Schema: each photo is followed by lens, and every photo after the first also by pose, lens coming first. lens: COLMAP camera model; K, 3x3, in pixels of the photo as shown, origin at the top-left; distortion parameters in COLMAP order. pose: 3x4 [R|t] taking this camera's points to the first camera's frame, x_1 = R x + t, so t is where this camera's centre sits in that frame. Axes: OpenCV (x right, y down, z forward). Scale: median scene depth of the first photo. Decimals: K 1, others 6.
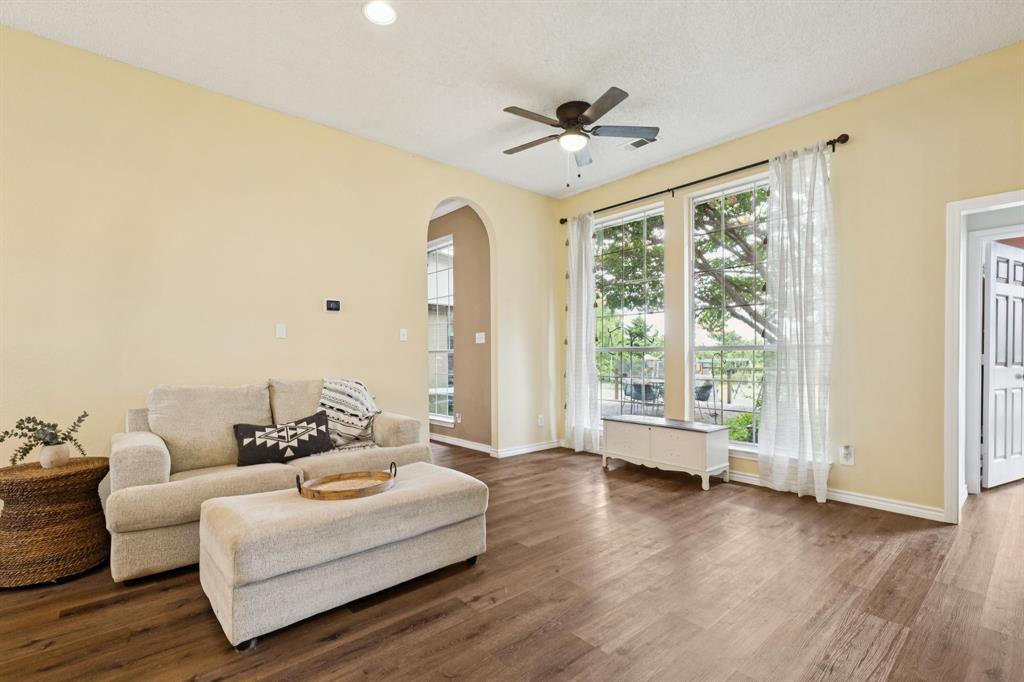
lens RADIAL K [[462.3, 0, 511.8], [0, 462.3, 348.1], [0, 0, 1]] dist [0.005308, -0.003122]
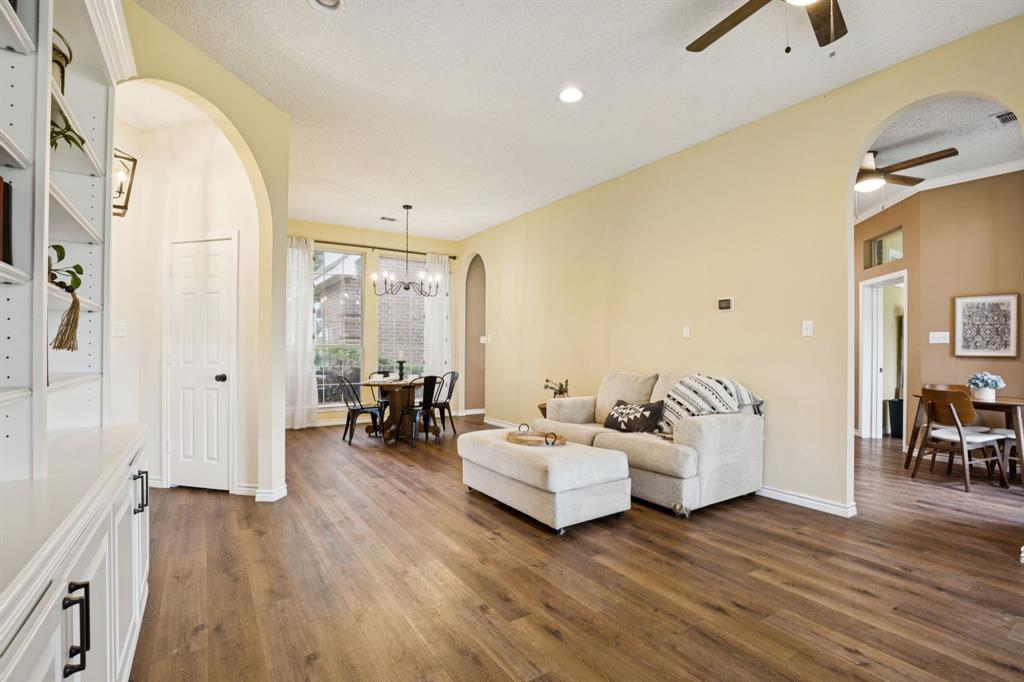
lens RADIAL K [[462.3, 0, 512.6], [0, 462.3, 348.2], [0, 0, 1]] dist [0.005308, -0.003122]
pose [[-0.124587, 0.000101, -0.992209, 0.853072], [0.012172, 0.999925, -0.001427, 0.000641], [0.992134, -0.012255, -0.124579, 0.825452]]
